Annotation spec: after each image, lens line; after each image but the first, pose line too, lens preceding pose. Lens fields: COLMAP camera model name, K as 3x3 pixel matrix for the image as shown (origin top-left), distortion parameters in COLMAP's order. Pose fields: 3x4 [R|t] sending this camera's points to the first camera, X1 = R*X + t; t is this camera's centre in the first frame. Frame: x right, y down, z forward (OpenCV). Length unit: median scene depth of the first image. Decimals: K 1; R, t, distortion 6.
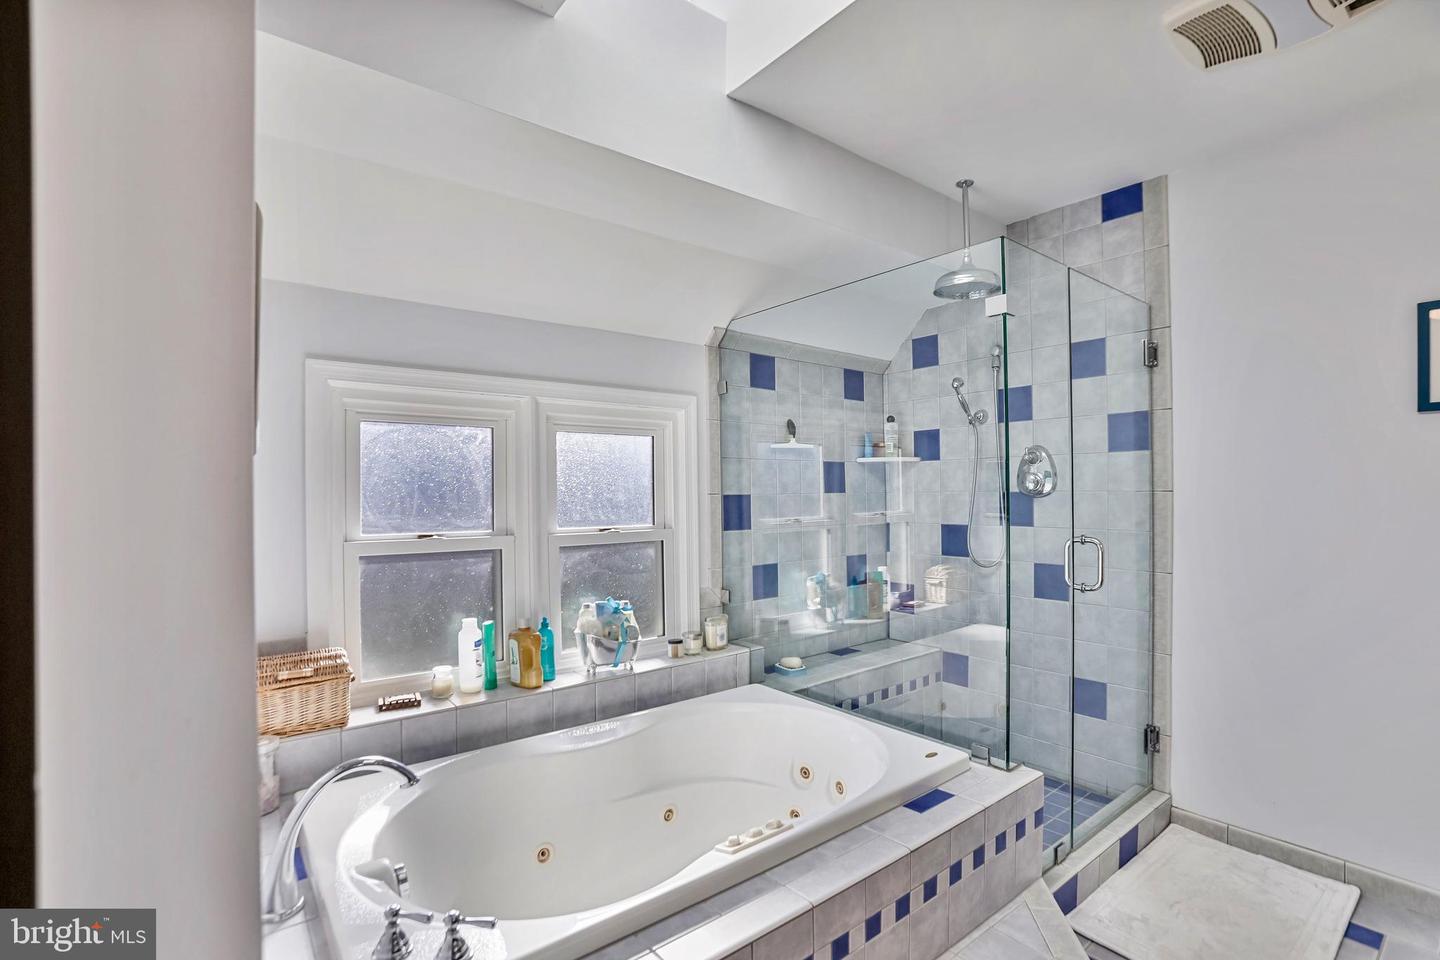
lens RADIAL K [[661.7, 0, 717.0], [0, 661.7, 490.0], [0, 0, 1]] dist [-0.048967, 0.014383]
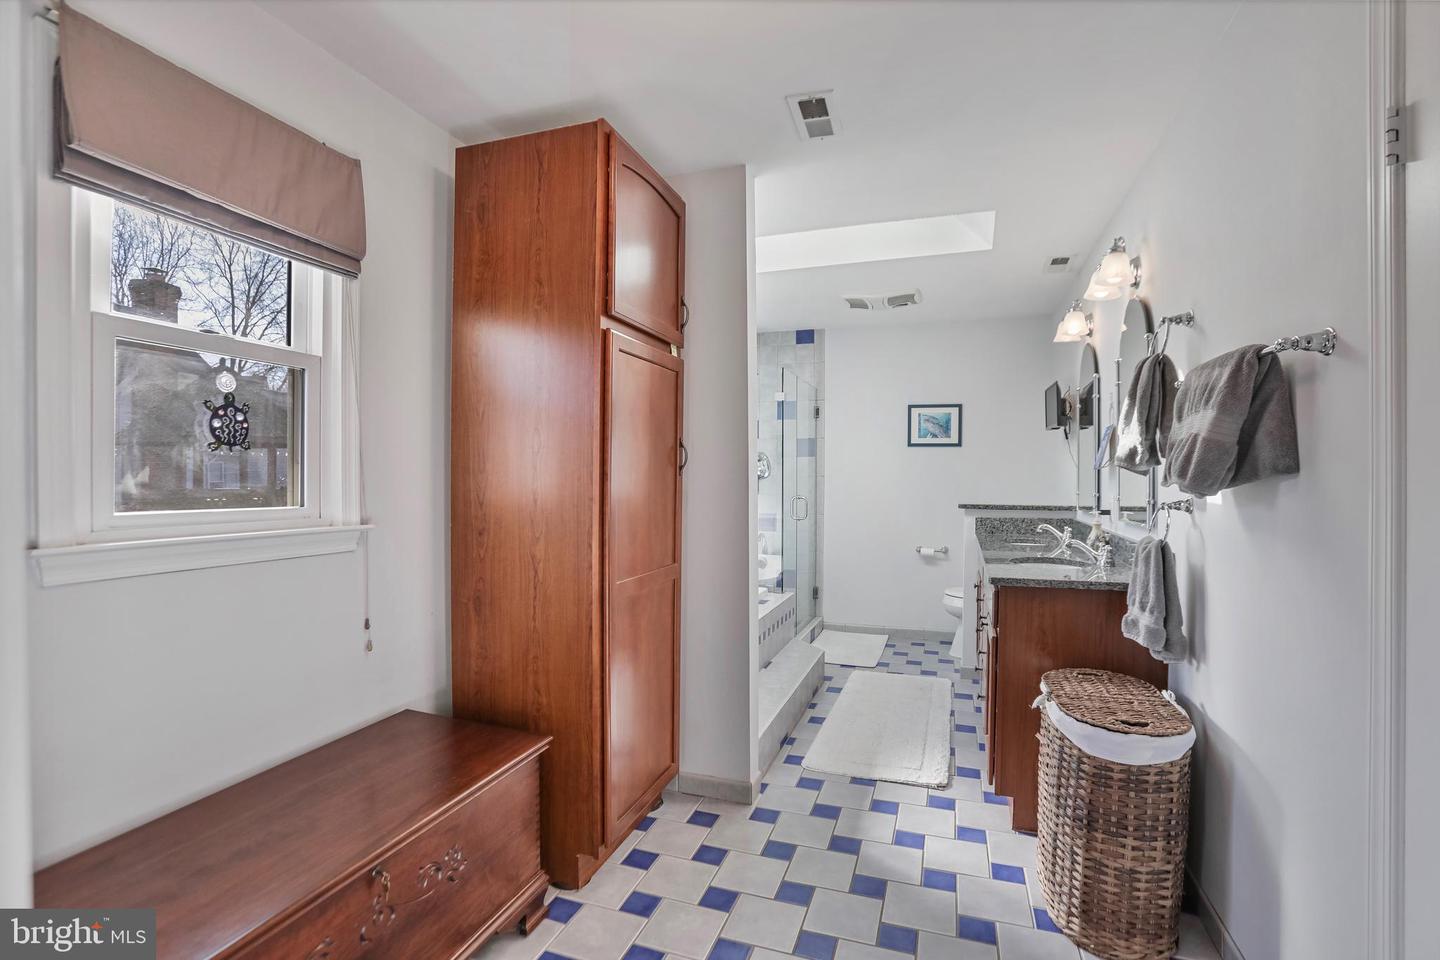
lens RADIAL K [[661.7, 0, 723.9], [0, 661.7, 479.1], [0, 0, 1]] dist [-0.048967, 0.014383]
pose [[0.842252, 0.007671, 0.539029, -0.753445], [-0.009872, 0.999951, 0.001195, 0.011033], [-0.538993, -0.006328, 0.842286, -0.663792]]
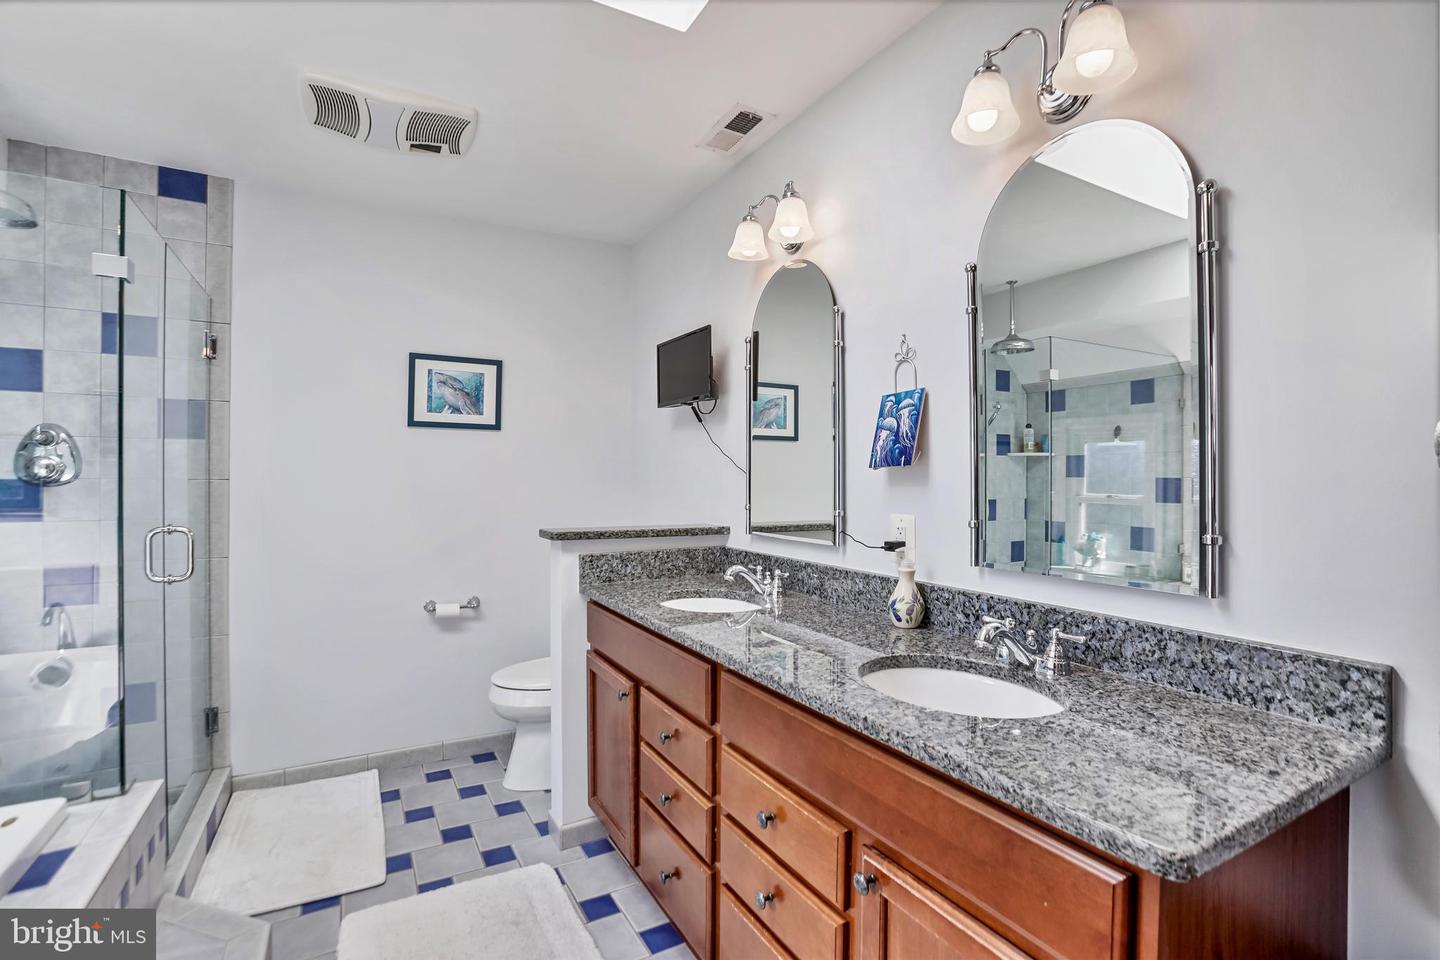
lens RADIAL K [[661.7, 0, 710.5], [0, 661.7, 477.5], [0, 0, 1]] dist [-0.048967, 0.014383]
pose [[0.155361, 0.006022, 0.987839, -0.215303], [-0.005586, 0.999971, -0.005217, -0.000354], [-0.987842, -0.004707, 0.155390, 0.057498]]
